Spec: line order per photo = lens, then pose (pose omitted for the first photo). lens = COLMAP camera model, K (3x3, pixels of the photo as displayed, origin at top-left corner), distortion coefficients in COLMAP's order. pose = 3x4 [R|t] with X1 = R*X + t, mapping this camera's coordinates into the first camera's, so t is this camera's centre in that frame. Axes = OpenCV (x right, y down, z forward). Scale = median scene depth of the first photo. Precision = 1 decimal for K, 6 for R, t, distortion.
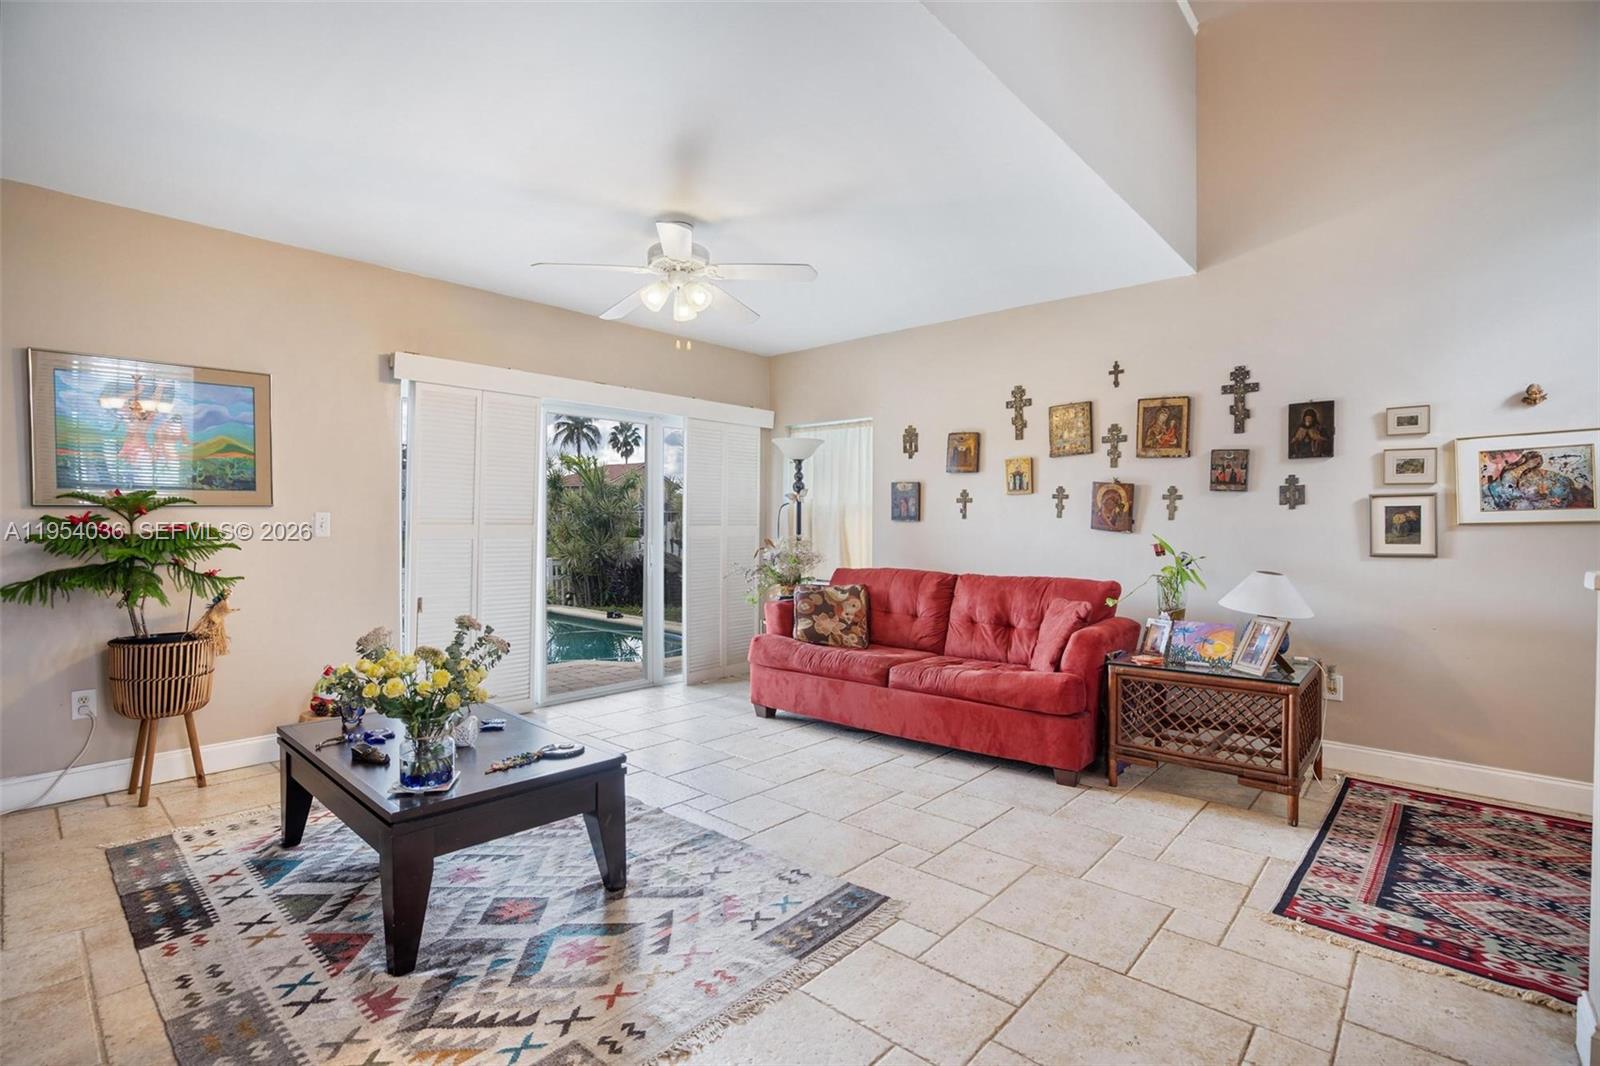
lens RADIAL K [[747.9, 0, 815.2], [0, 747.9, 527.7], [0, 0, 1]] dist [-0.060963, 0.026130]
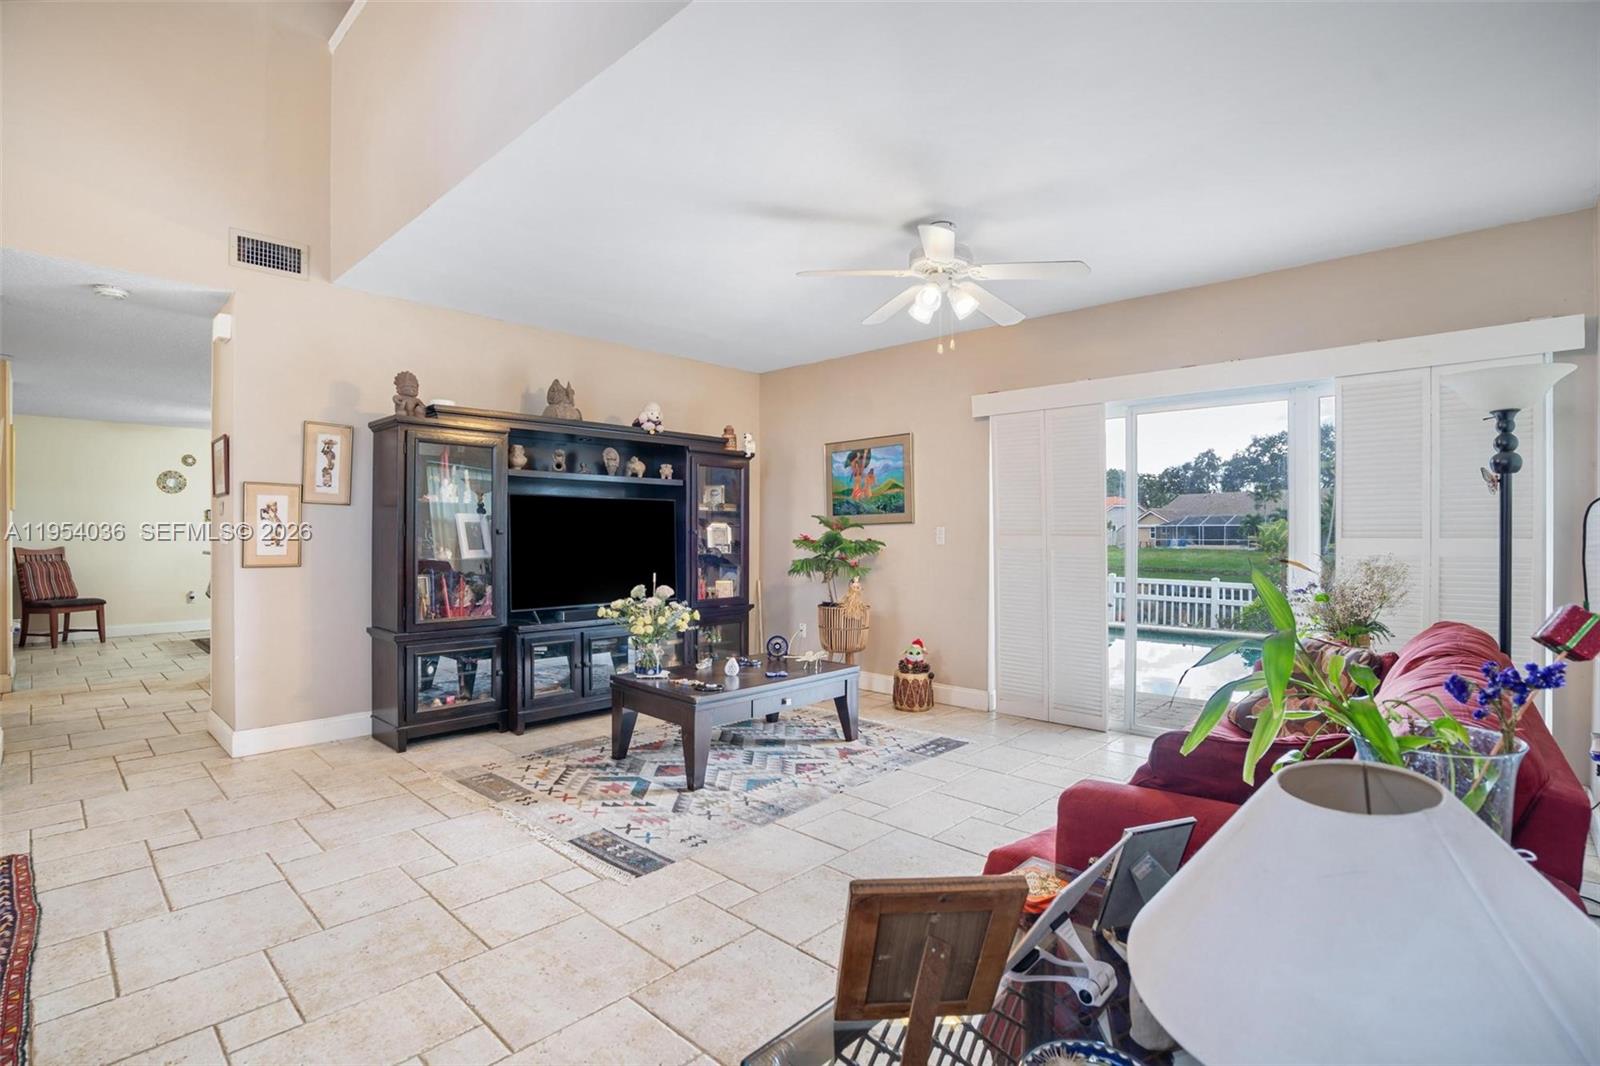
lens RADIAL K [[758.9, 0, 805.9], [0, 758.9, 530.5], [0, 0, 1]] dist [-0.062956, 0.027294]
pose [[-0.034209, -0.007623, -0.999386, 0.800342], [-0.008880, 0.999934, -0.007324, -0.001061], [0.999375, 0.008624, -0.034274, 0.856548]]
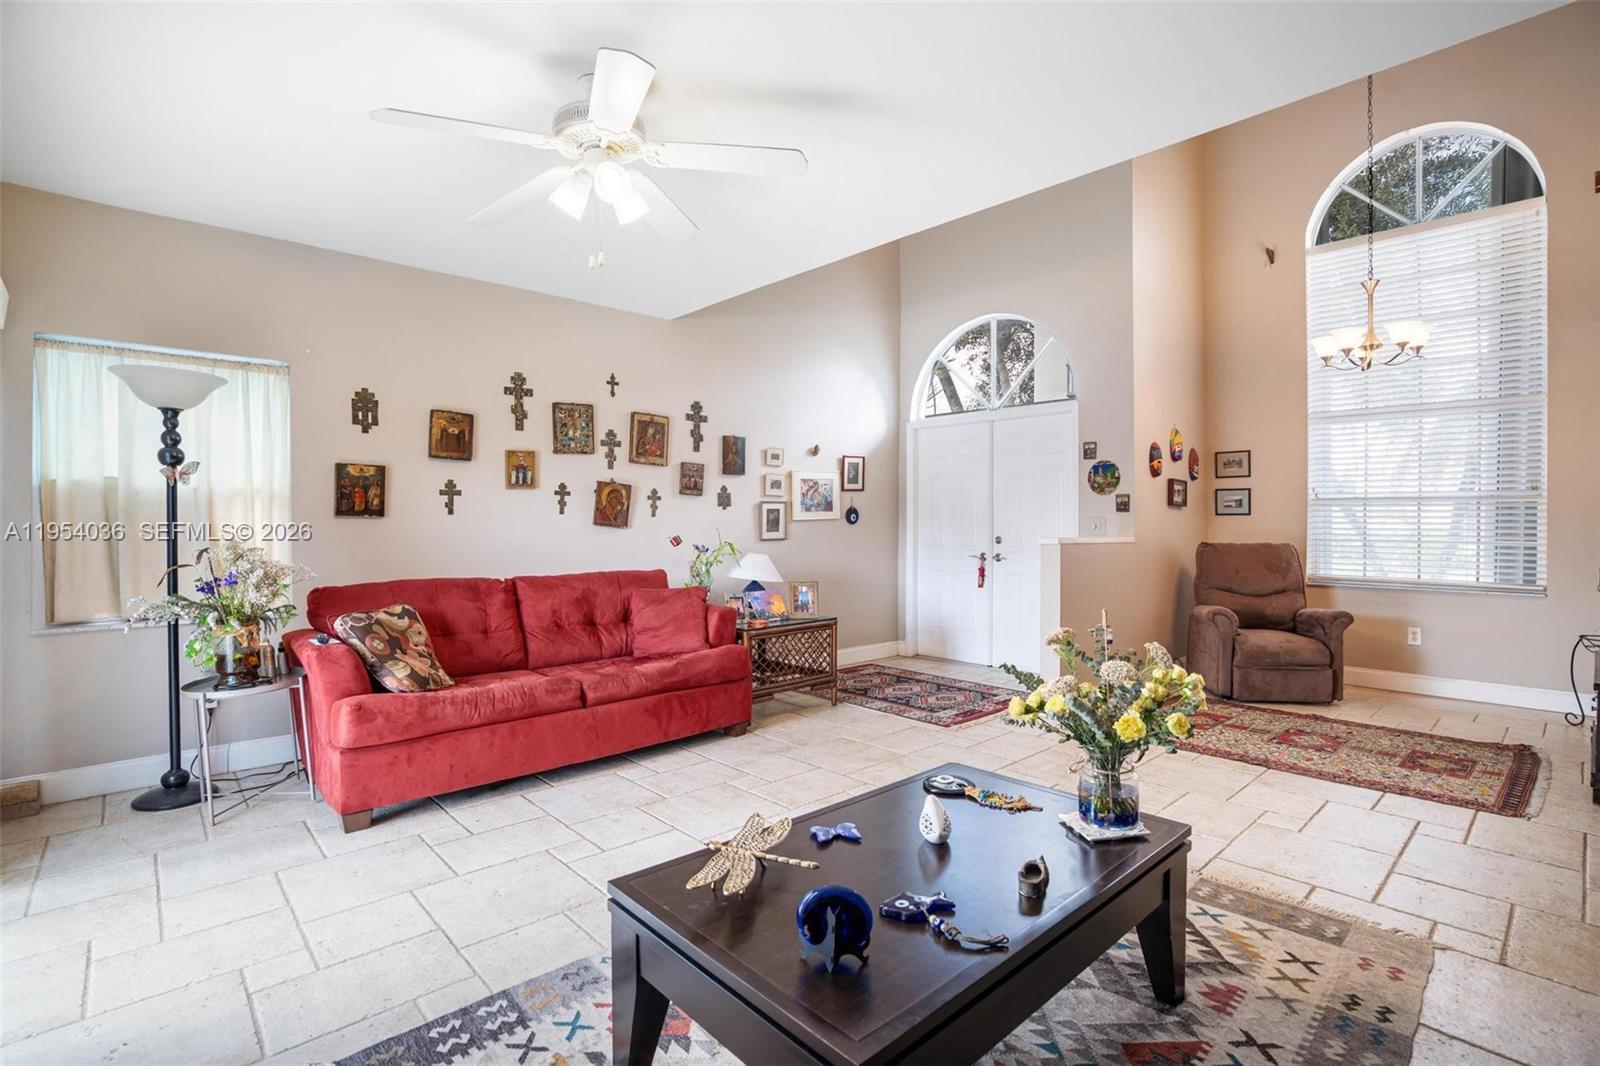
lens RADIAL K [[750.2, 0, 802.6], [0, 750.2, 535.5], [0, 0, 1]] dist [-0.059805, 0.026622]
pose [[0.106262, -0.021323, 0.994109, -0.837506], [0.006359, 0.999764, 0.020764, -0.004634], [-0.994318, 0.004115, 0.106373, 0.742849]]
